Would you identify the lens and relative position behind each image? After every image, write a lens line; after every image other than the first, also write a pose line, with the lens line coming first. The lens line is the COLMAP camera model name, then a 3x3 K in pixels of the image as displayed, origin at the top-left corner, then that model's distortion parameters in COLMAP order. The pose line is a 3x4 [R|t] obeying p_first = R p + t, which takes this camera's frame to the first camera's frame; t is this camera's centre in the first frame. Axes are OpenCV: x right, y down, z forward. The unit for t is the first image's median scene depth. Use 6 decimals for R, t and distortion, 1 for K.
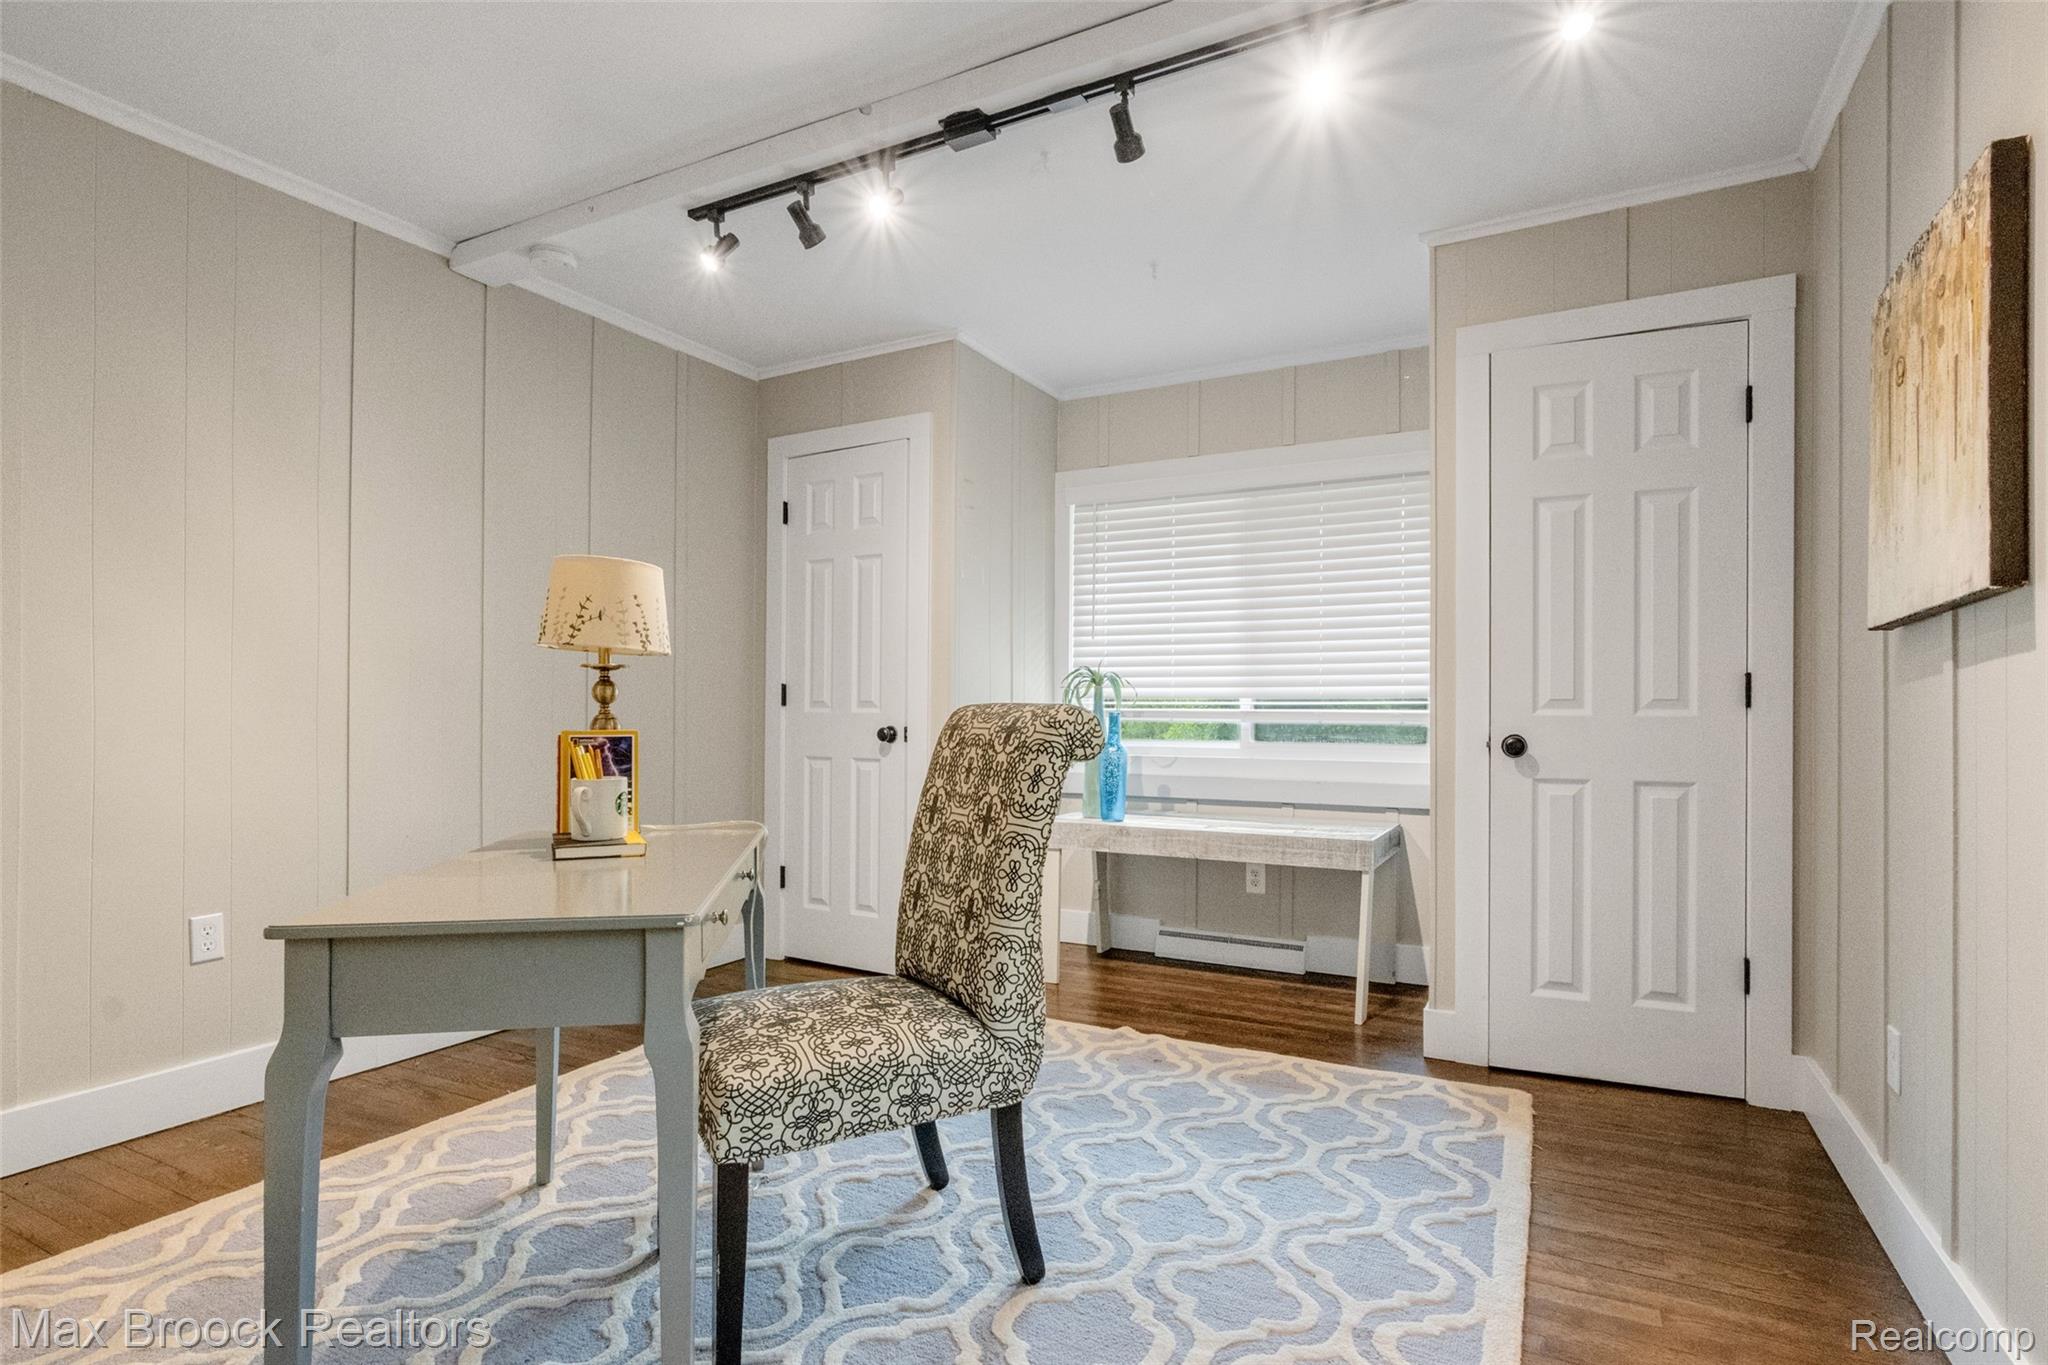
lens RADIAL K [[1030.2, 0, 1027.4], [0, 1030.2, 701.7], [0, 0, 1]] dist [-0.002466, 0.000084]
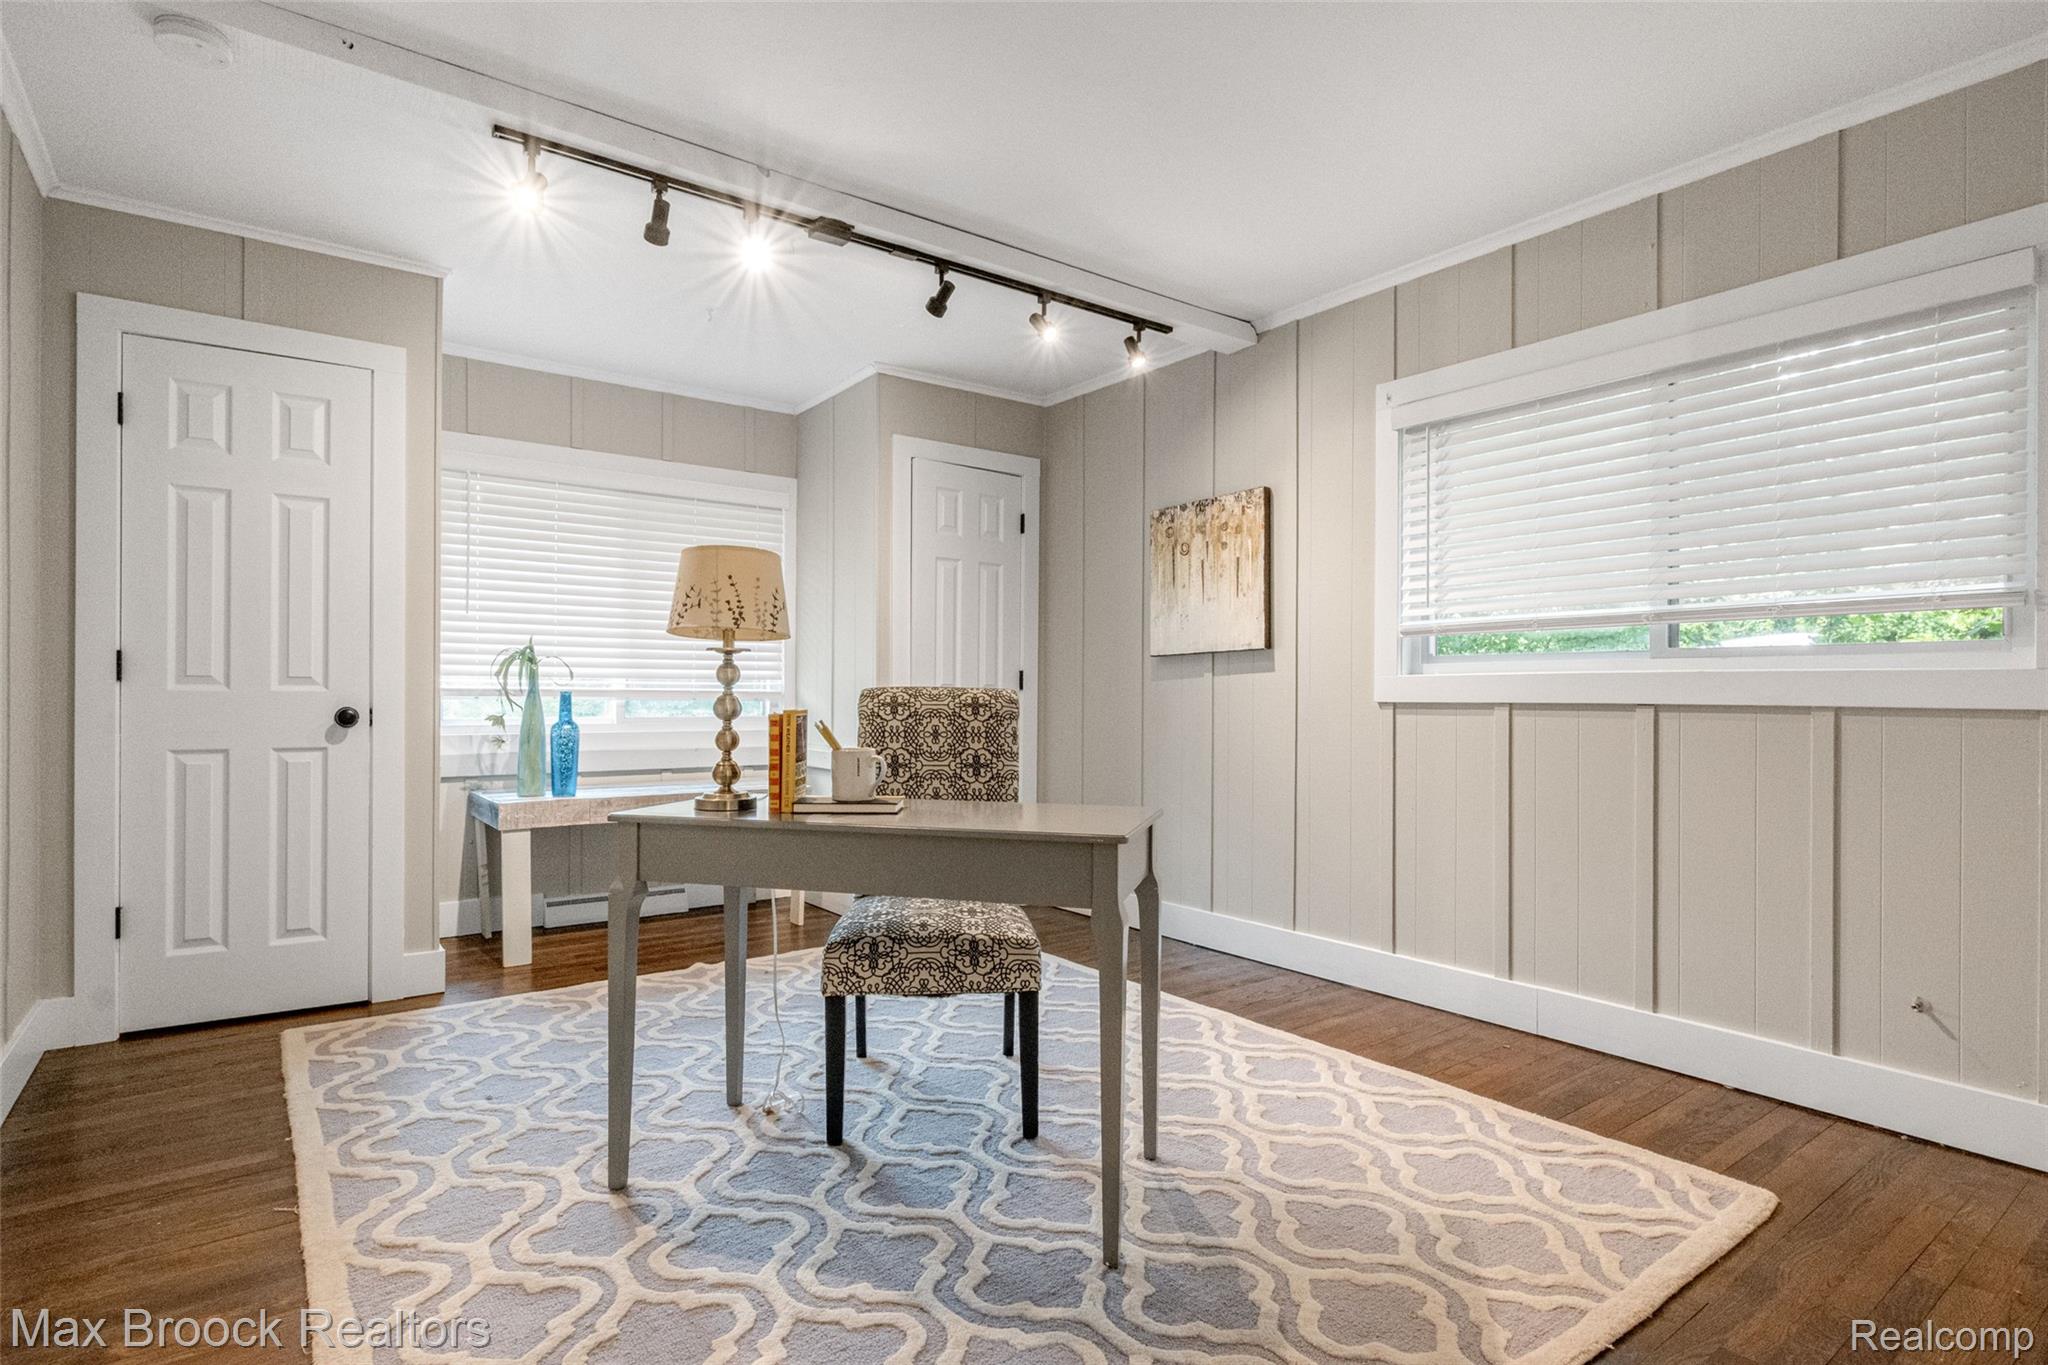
lens RADIAL K [[1030.2, 0, 1031.7], [0, 1030.2, 688.3], [0, 0, 1]] dist [-0.002466, 0.000084]
pose [[0.420631, 0.003267, 0.907226, -0.954472], [-0.012941, 0.999913, 0.002399, -0.001183], [-0.907139, -0.012750, 0.420637, 0.209553]]
